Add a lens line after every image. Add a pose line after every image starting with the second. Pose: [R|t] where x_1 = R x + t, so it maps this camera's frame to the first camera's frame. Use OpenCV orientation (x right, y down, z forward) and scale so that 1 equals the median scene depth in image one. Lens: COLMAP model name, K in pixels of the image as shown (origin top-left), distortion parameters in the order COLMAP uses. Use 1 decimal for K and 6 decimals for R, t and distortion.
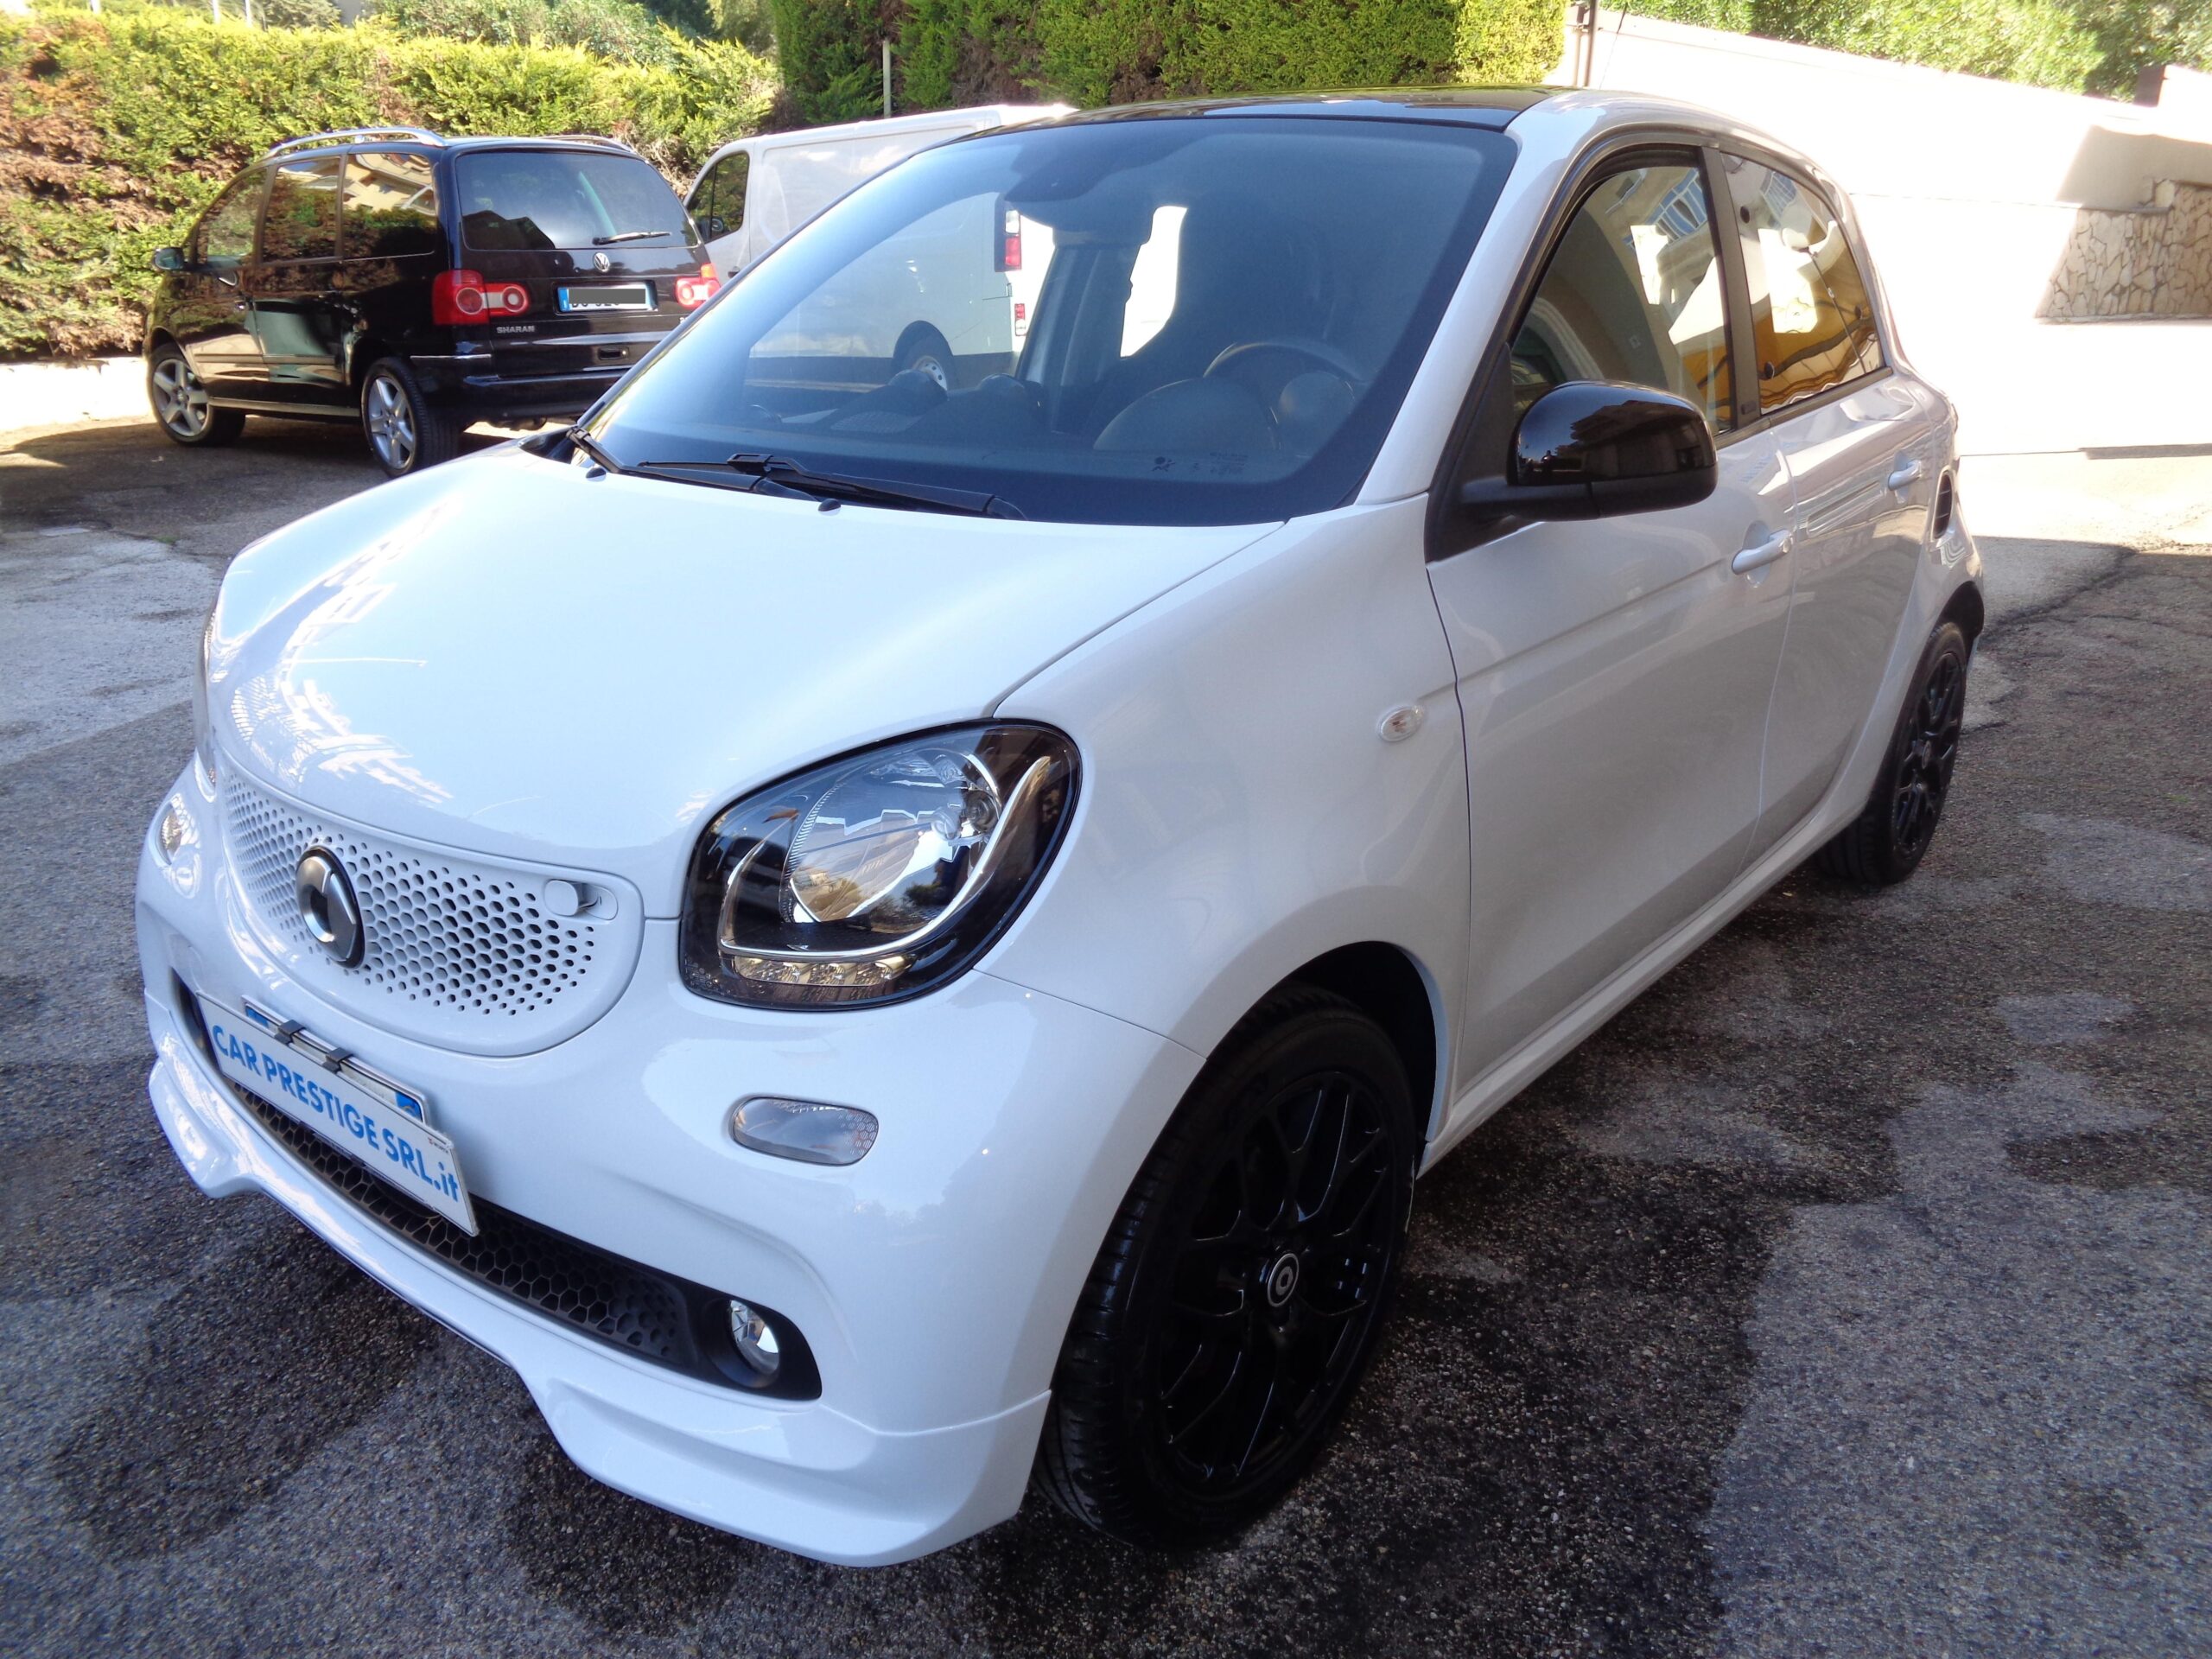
lens RADIAL K [[1657.6, 0, 1114.5], [0, 1657.6, 837.4], [0, 0, 1]] dist [0.009941, -0.006482]
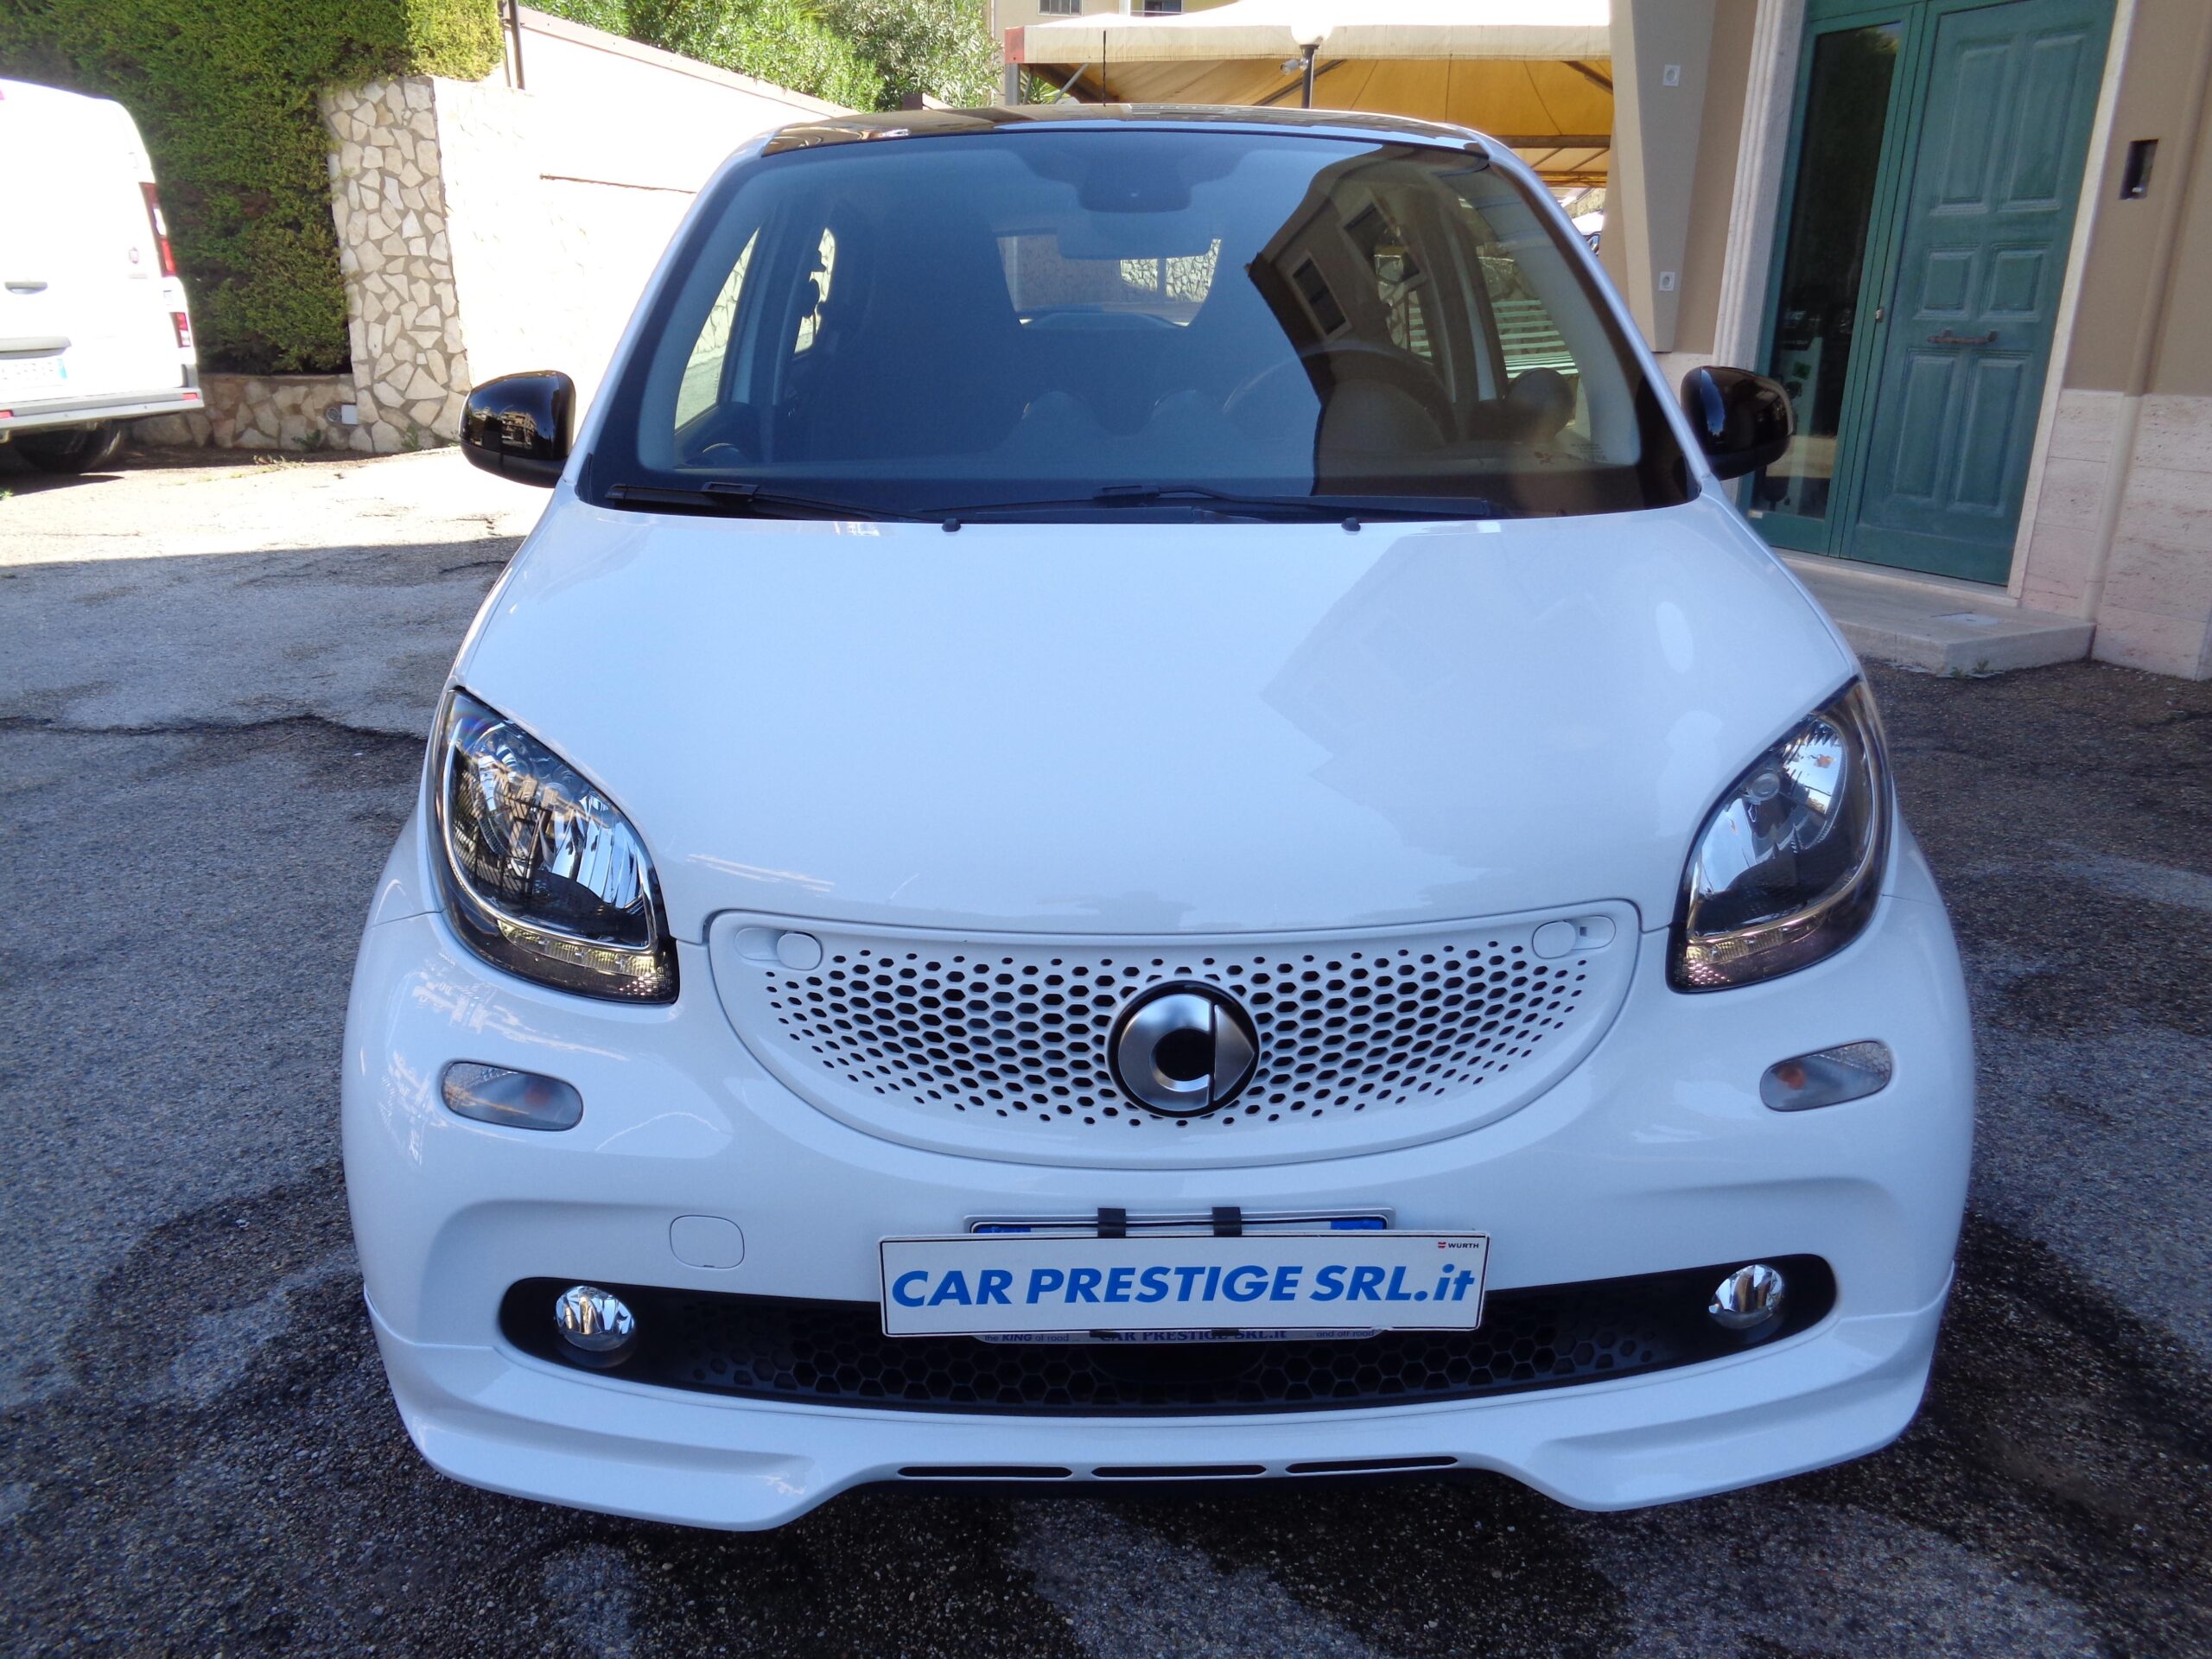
lens RADIAL K [[1657.6, 0, 1106.4], [0, 1657.6, 834.3], [0, 0, 1]] dist [0.009941, -0.006482]
pose [[0.757845, -0.217478, 0.615121, -0.165991], [0.217687, 0.973068, 0.075835, -0.022888], [-0.615047, 0.076433, 0.784777, 0.059169]]
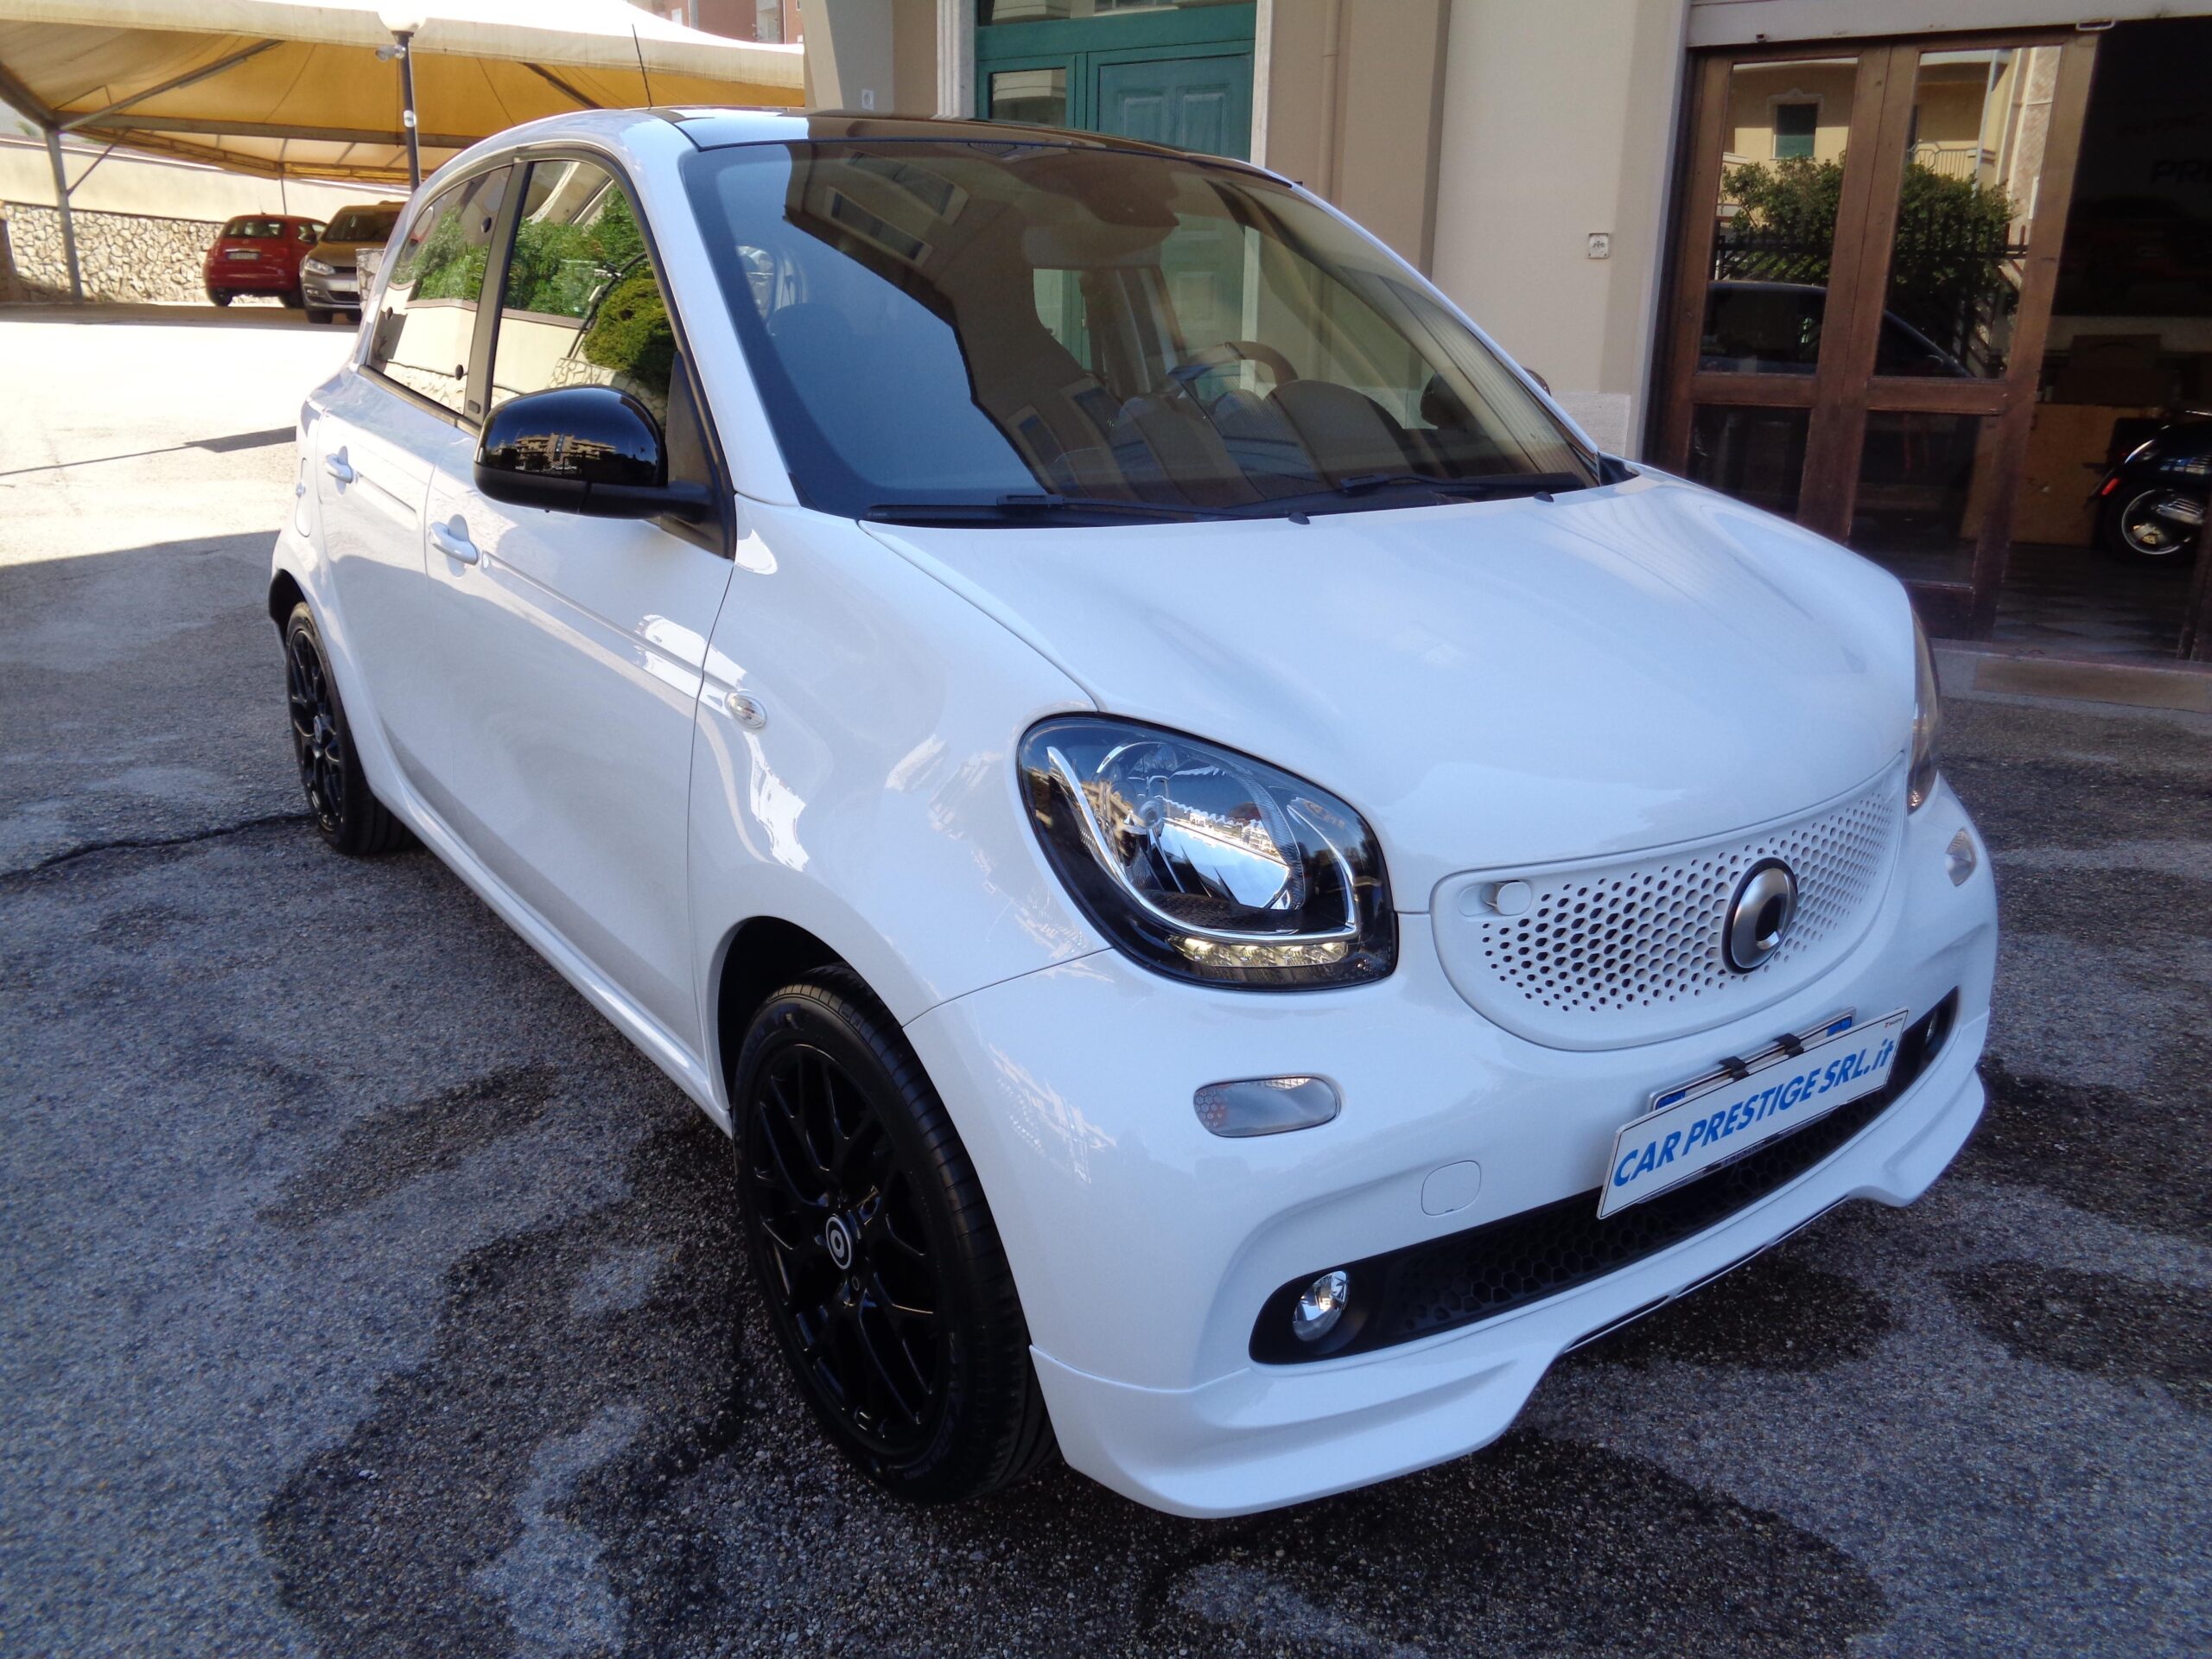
lens RADIAL K [[1657.6, 0, 1110.0], [0, 1657.6, 817.3], [0, 0, 1]] dist [0.009941, -0.006482]
pose [[0.254004, -0.300663, 0.919284, -0.252878], [0.302756, 0.927408, 0.219666, -0.061443], [-0.918597, 0.222523, 0.326593, 0.170155]]
